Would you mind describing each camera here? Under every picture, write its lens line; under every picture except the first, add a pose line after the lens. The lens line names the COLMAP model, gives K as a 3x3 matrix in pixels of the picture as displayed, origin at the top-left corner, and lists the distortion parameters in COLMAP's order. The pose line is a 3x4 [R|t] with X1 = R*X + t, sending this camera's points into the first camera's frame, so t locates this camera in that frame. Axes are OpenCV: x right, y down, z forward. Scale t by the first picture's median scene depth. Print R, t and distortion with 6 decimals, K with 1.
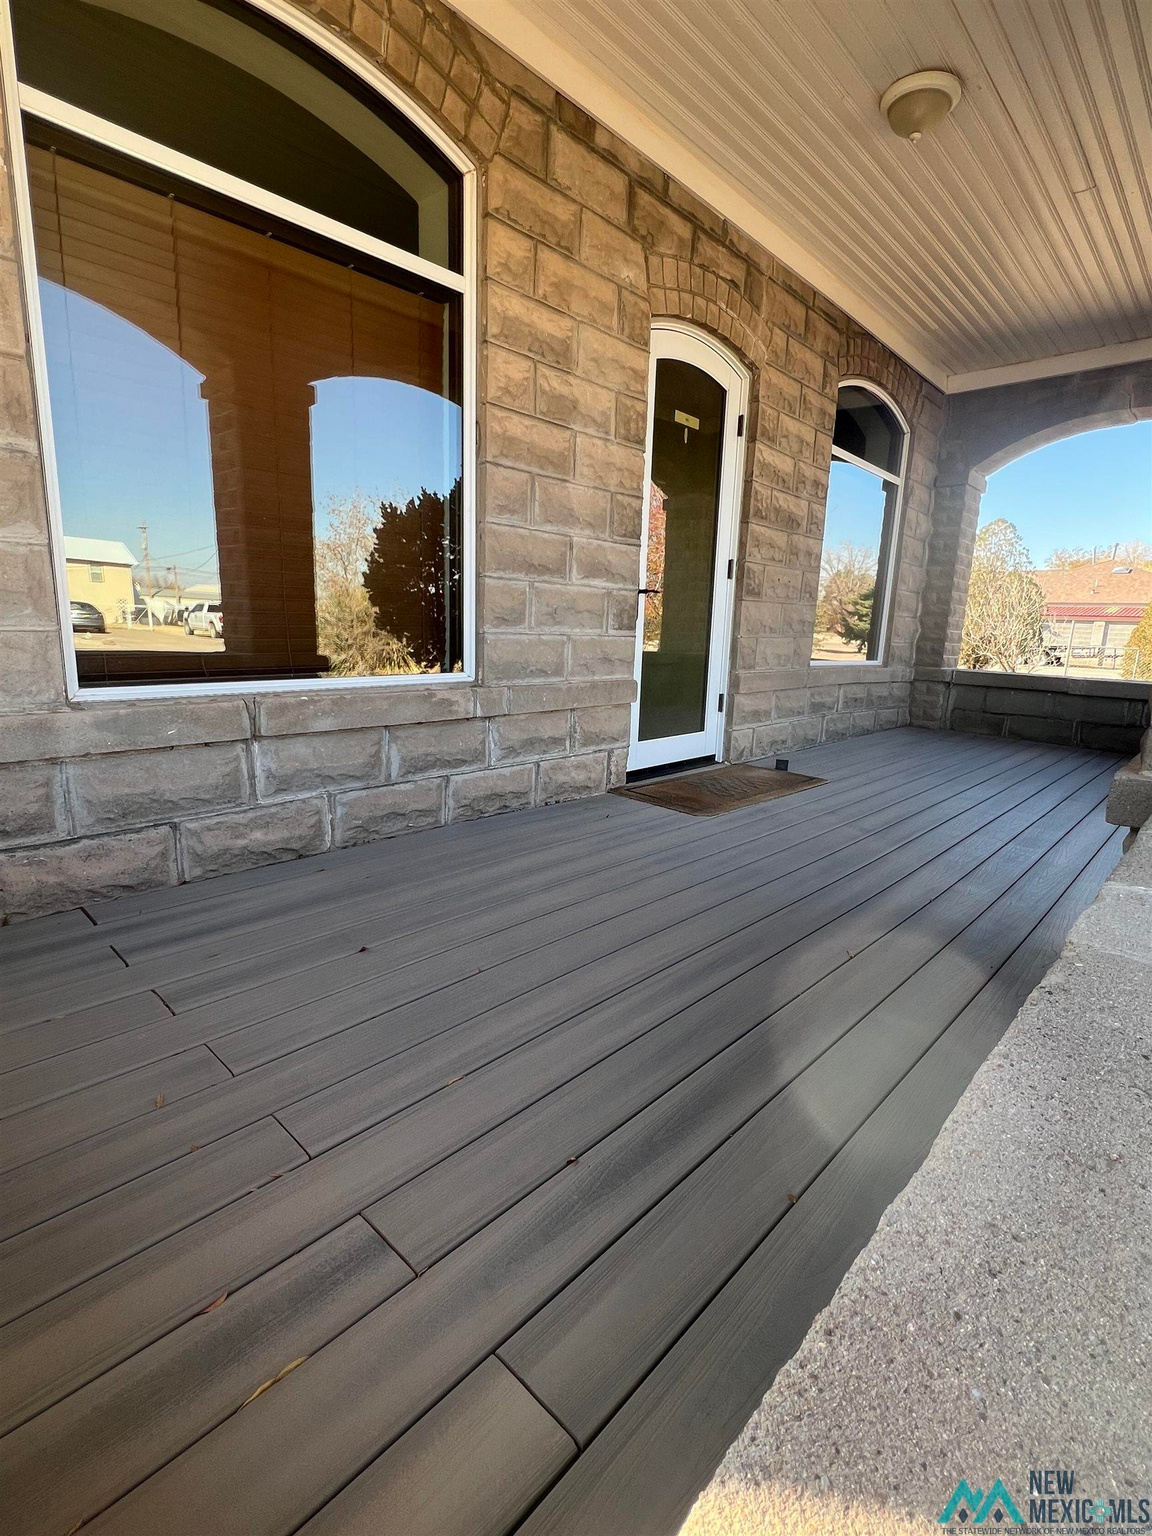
lens RADIAL K [[732.0, 0, 587.5], [0, 732.0, 767.0], [0, 0, 1]] dist [-0.004938, -0.000674]
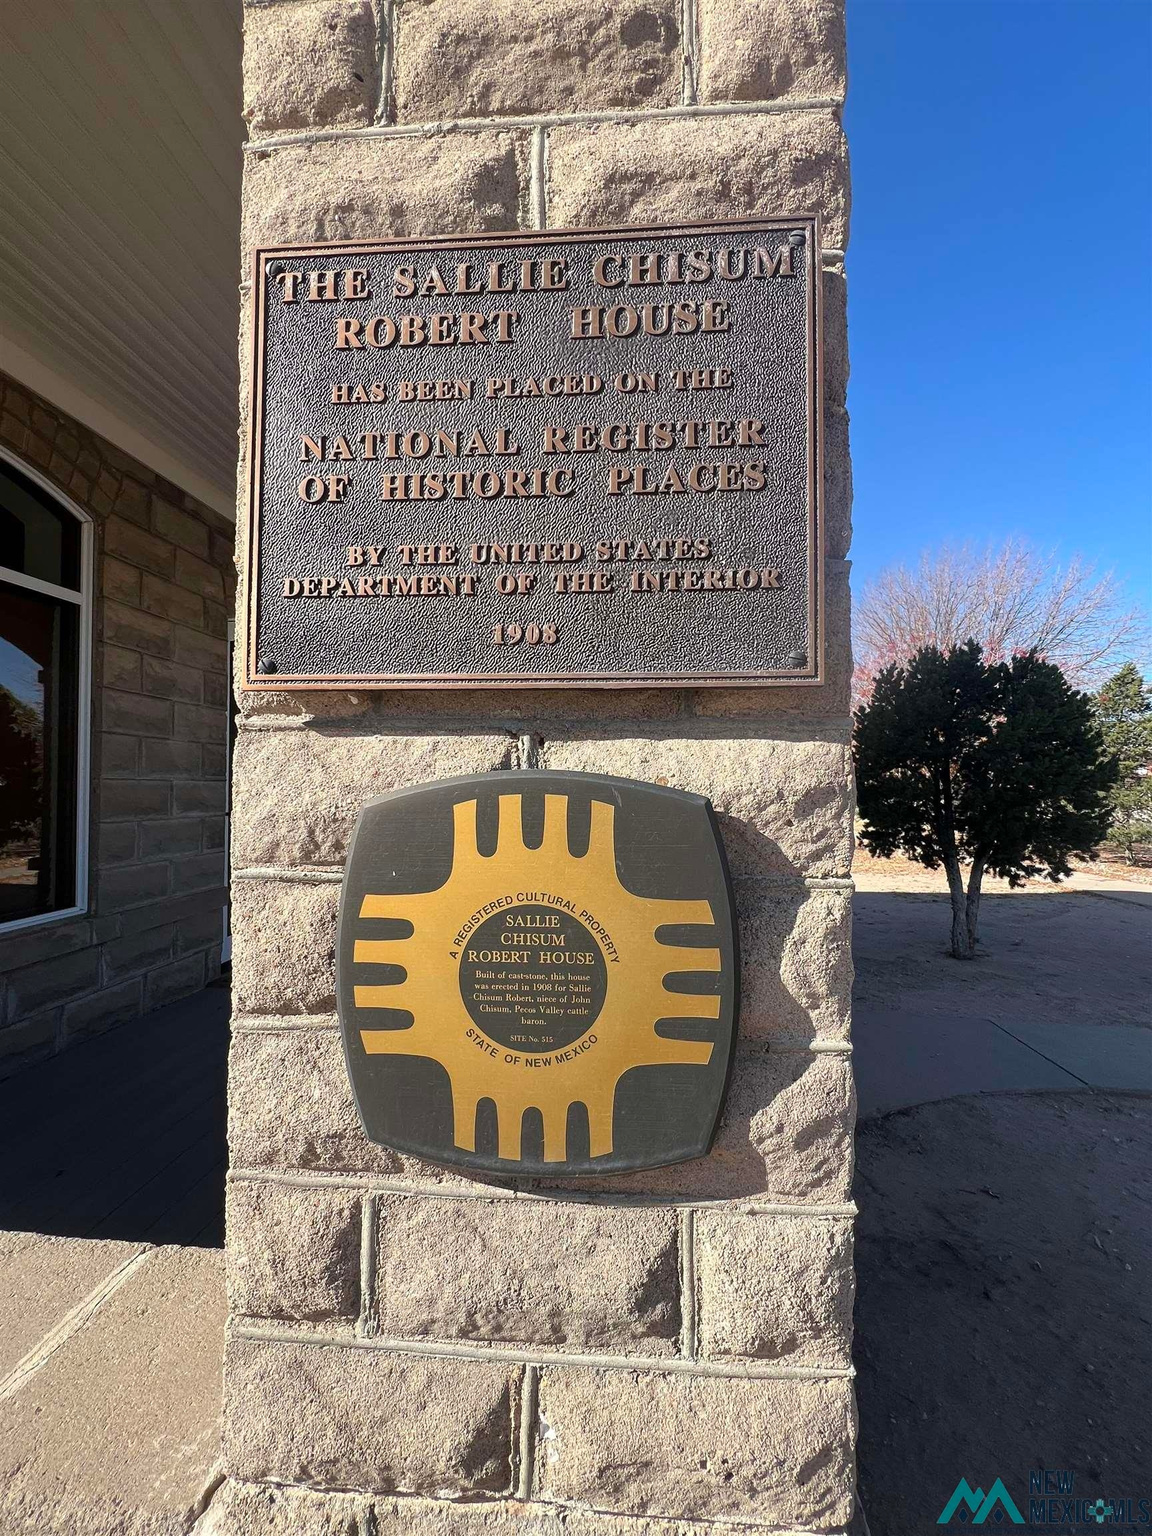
lens RADIAL K [[672.1, 0, 581.0], [0, 672.1, 772.8], [0, 0, 1]] dist [0.000950, -0.000022]
pose [[0.781477, -0.028386, 0.623288, -0.206110], [0.154852, 0.976533, -0.149679, -0.057242], [-0.604413, 0.213488, 0.767534, -0.312958]]
